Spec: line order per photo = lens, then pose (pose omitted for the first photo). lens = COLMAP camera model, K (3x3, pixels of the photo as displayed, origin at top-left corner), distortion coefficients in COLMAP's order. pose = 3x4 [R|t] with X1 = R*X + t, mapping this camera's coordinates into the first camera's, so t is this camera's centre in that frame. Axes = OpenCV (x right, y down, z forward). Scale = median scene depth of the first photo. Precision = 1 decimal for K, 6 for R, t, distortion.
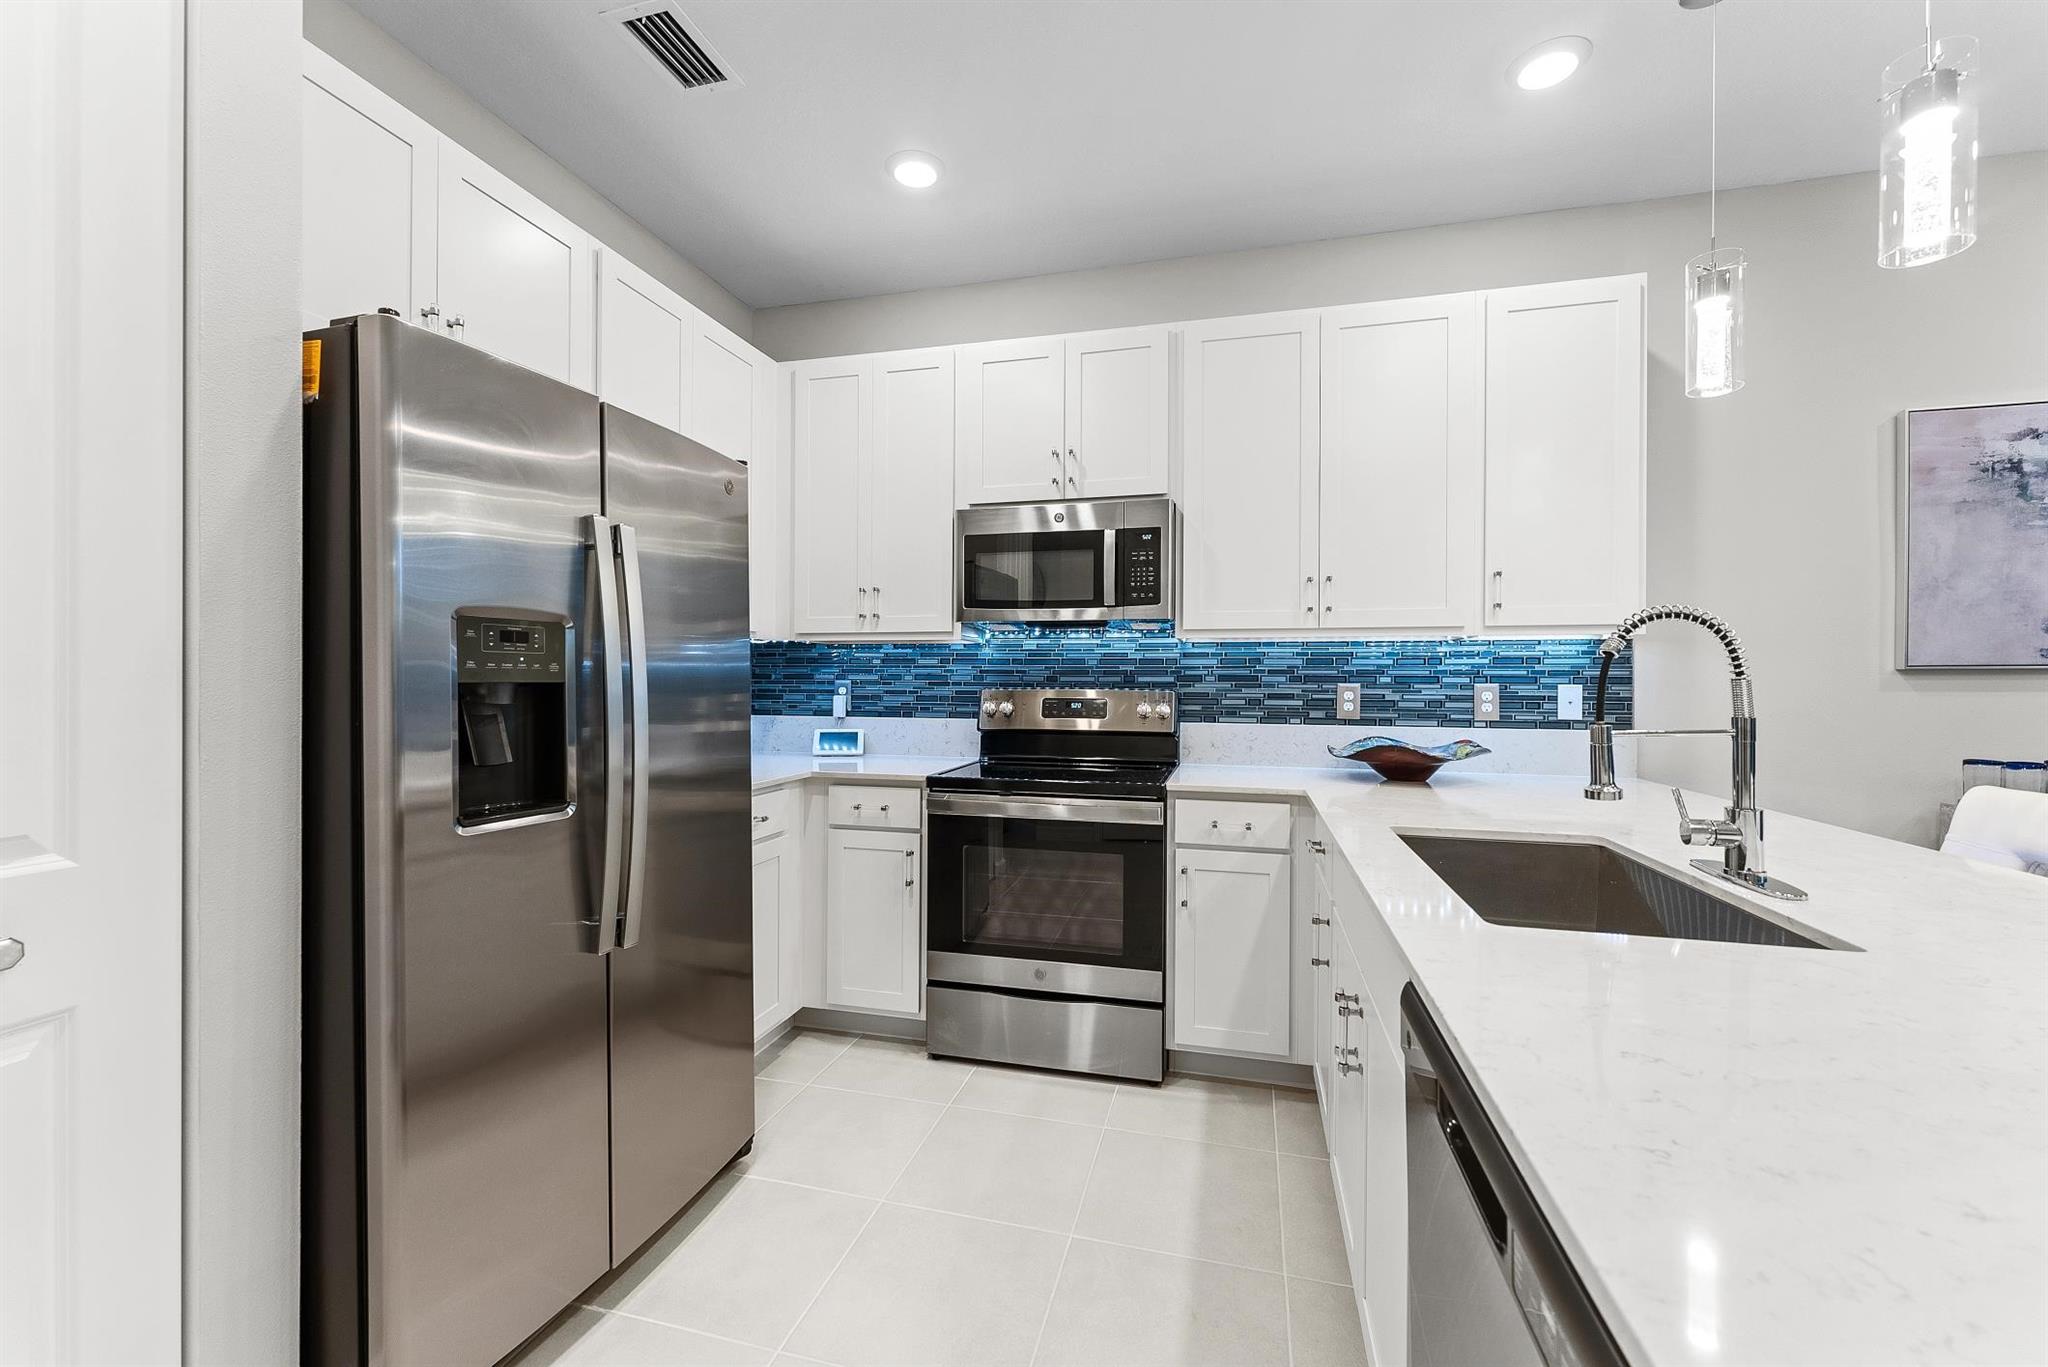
lens RADIAL K [[836.4, 0, 1025.8], [0, 836.4, 681.8], [0, 0, 1]] dist [0.001557, -0.000159]
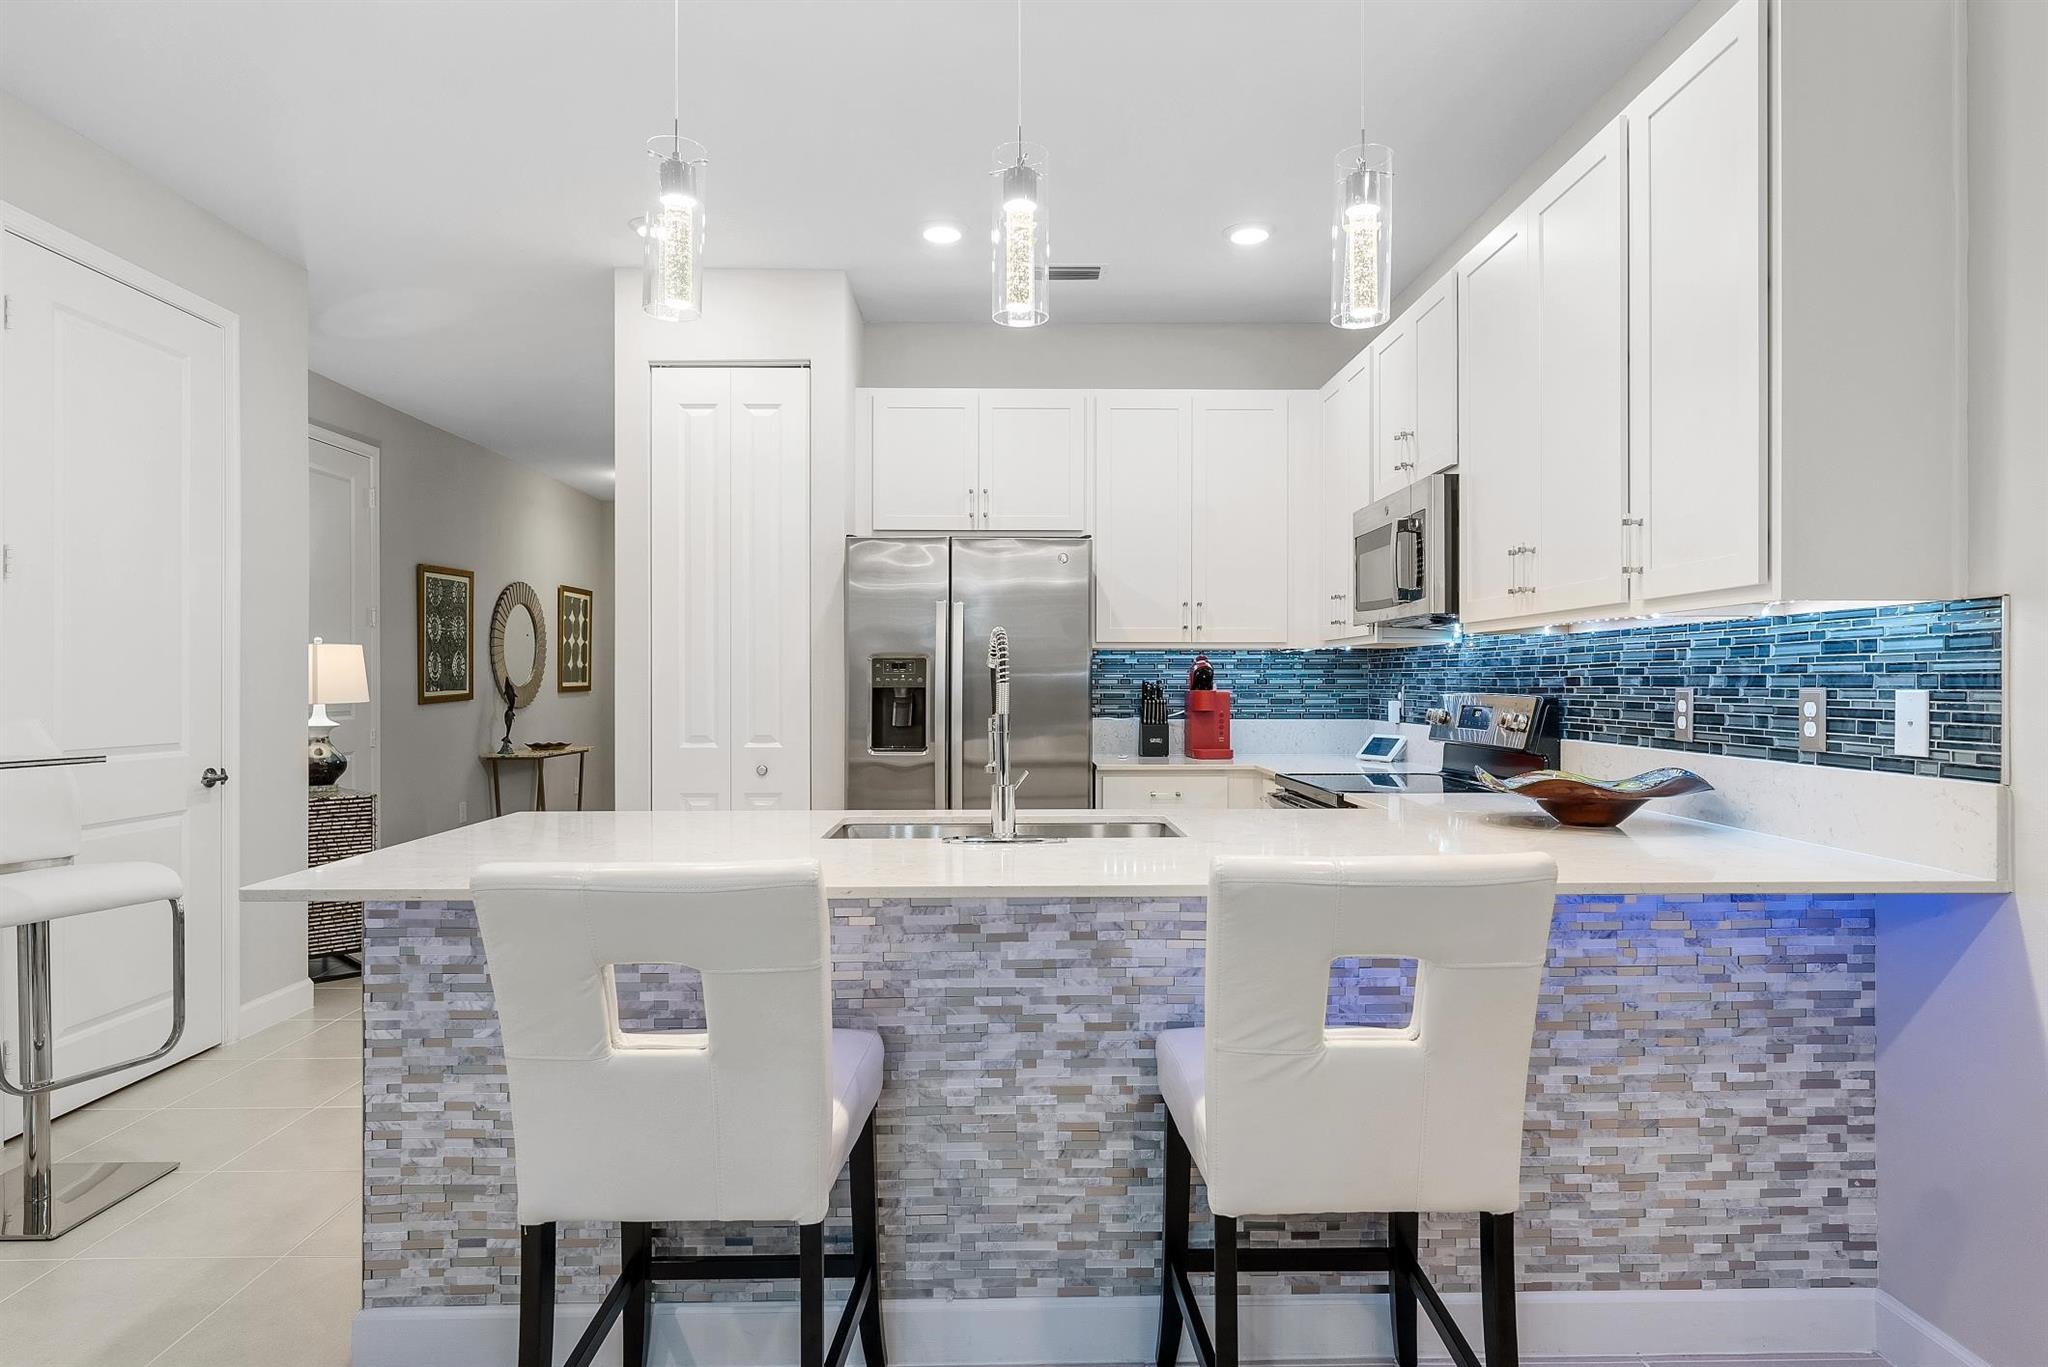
lens RADIAL K [[1182.0, 0, 1017.8], [0, 1182.0, 678.6], [0, 0, 1]] dist [-0.000321, -0.000709]
pose [[0.262210, -0.008298, -0.964975, 1.203536], [0.001154, 0.999965, -0.008285, 0.001943], [0.965010, 0.001059, 0.262210, 0.256752]]
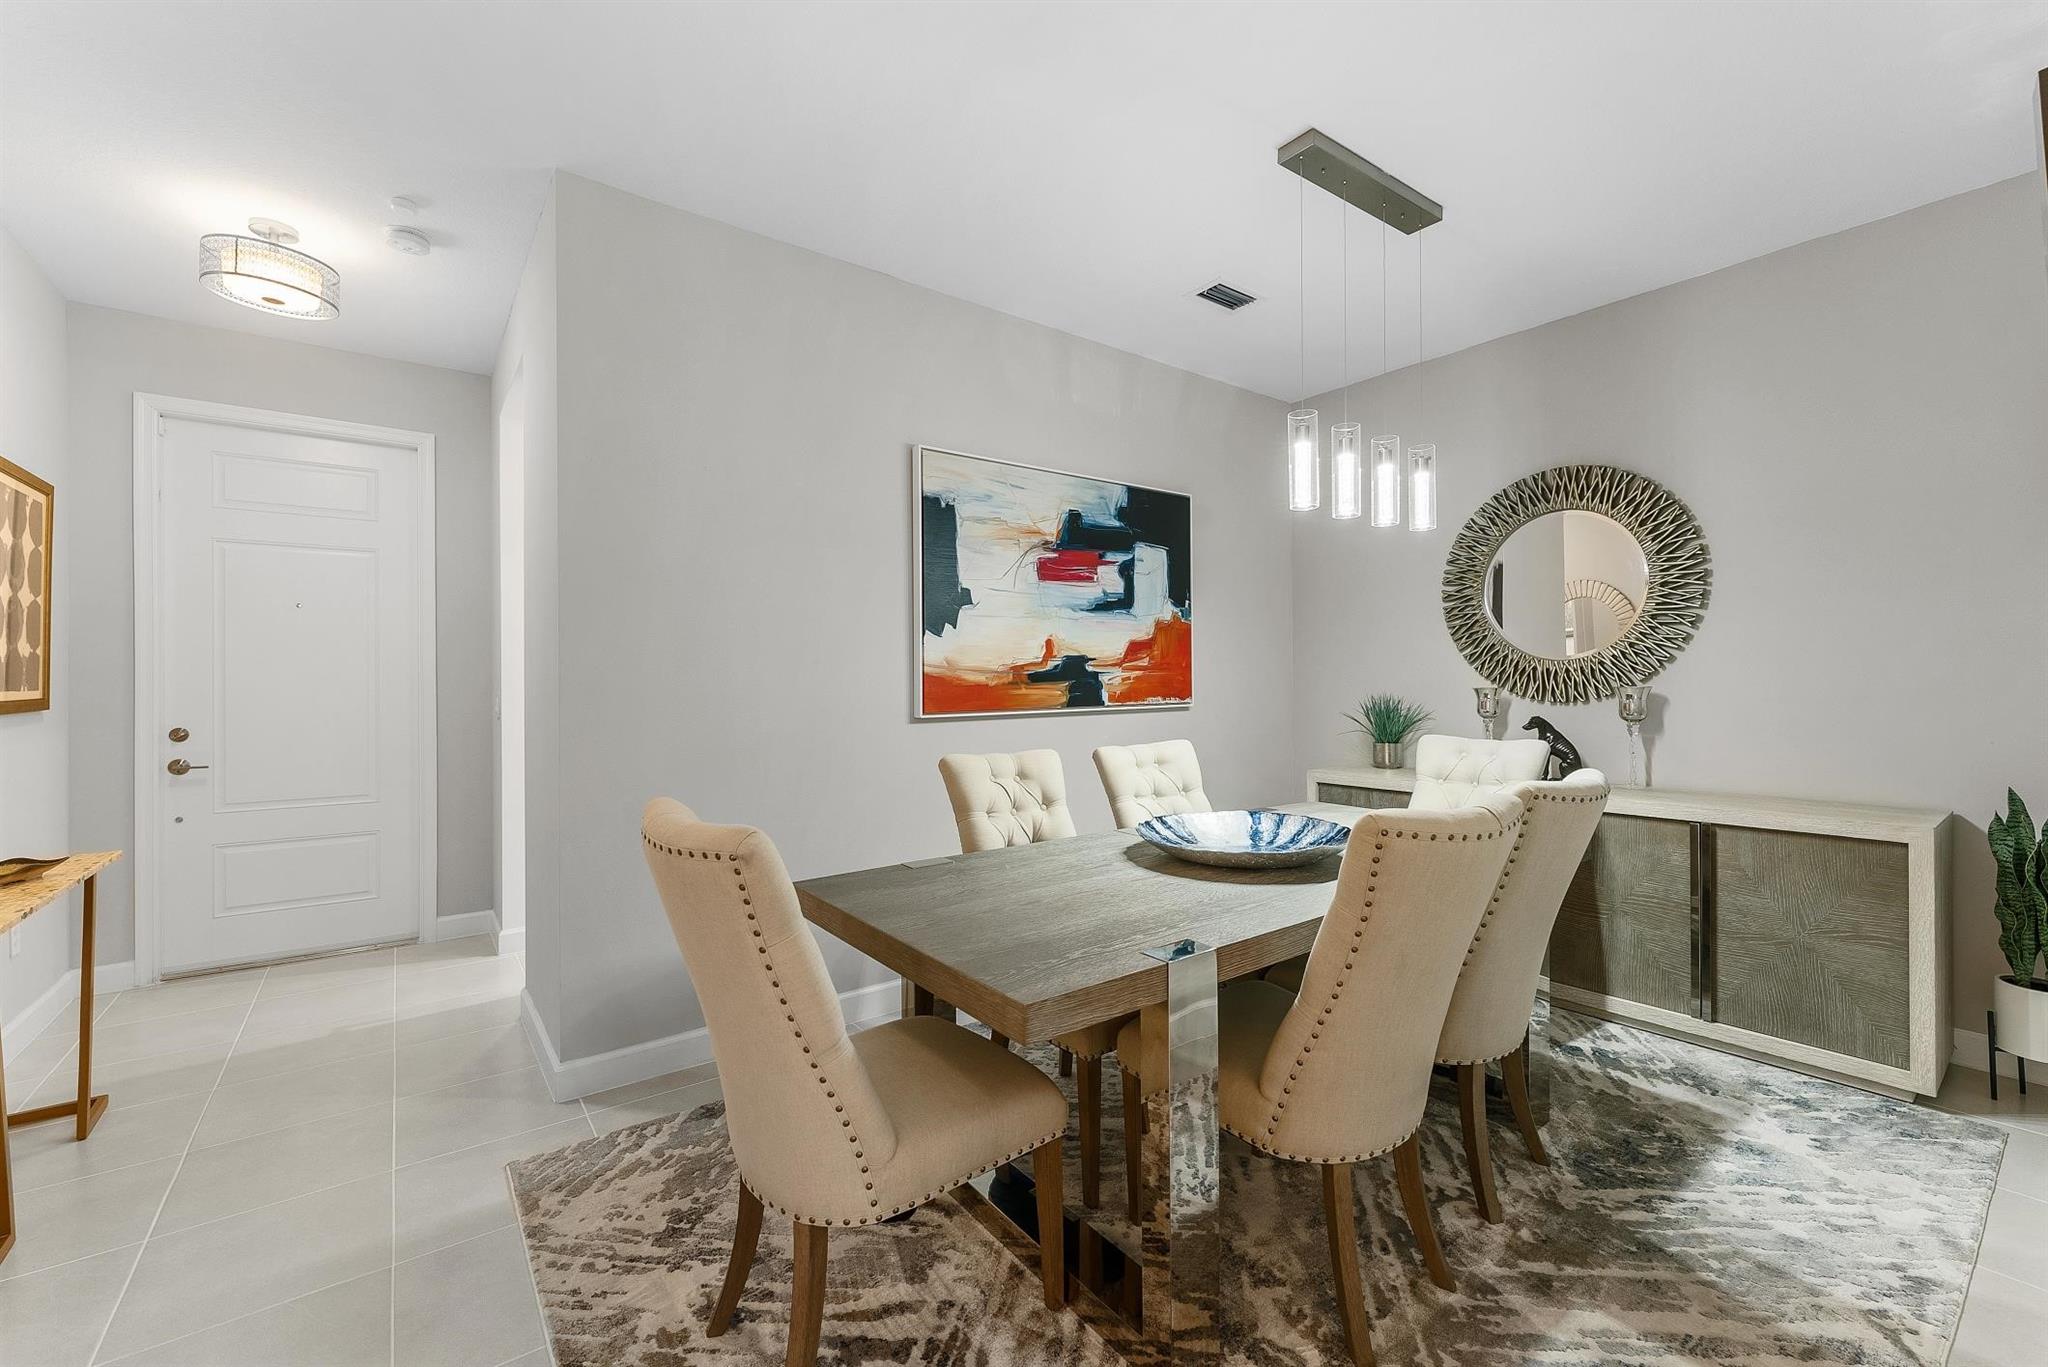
lens RADIAL K [[836.4, 0, 1022.3], [0, 836.4, 681.2], [0, 0, 1]] dist [0.001557, -0.000159]
pose [[0.789128, -0.005856, -0.614201, -0.793156], [0.005691, 0.999981, -0.002223, -0.018693], [0.614203, -0.001741, 0.789146, -0.130392]]
